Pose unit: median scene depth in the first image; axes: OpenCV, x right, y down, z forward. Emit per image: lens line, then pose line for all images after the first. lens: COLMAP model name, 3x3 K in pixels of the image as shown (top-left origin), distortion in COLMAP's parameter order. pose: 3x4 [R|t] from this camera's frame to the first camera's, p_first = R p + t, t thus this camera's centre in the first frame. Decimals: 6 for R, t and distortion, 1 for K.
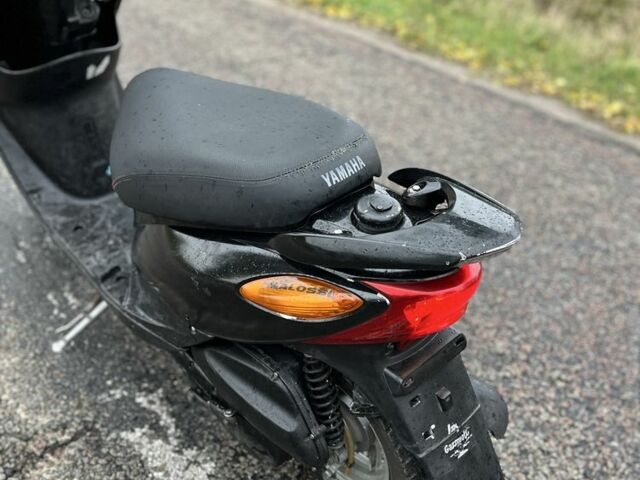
lens RADIAL K [[639.3, 0, 320.0], [0, 639.3, 240.0], [0, 0, 1]] dist [0.040338, -0.013282]
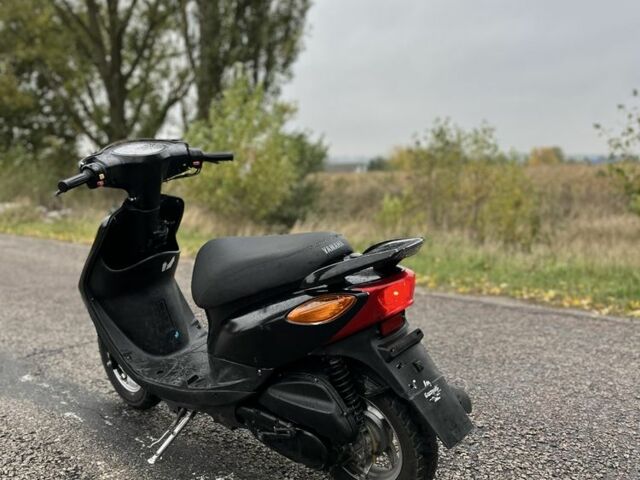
lens RADIAL K [[639.3, 0, 320.0], [0, 639.3, 240.0], [0, 0, 1]] dist [0.040338, -0.013282]
pose [[0.984130, -0.167698, 0.058006, -0.056474], [0.176539, 0.892289, -0.415517, 0.345853], [0.017923, 0.419164, 0.907734, -0.377966]]
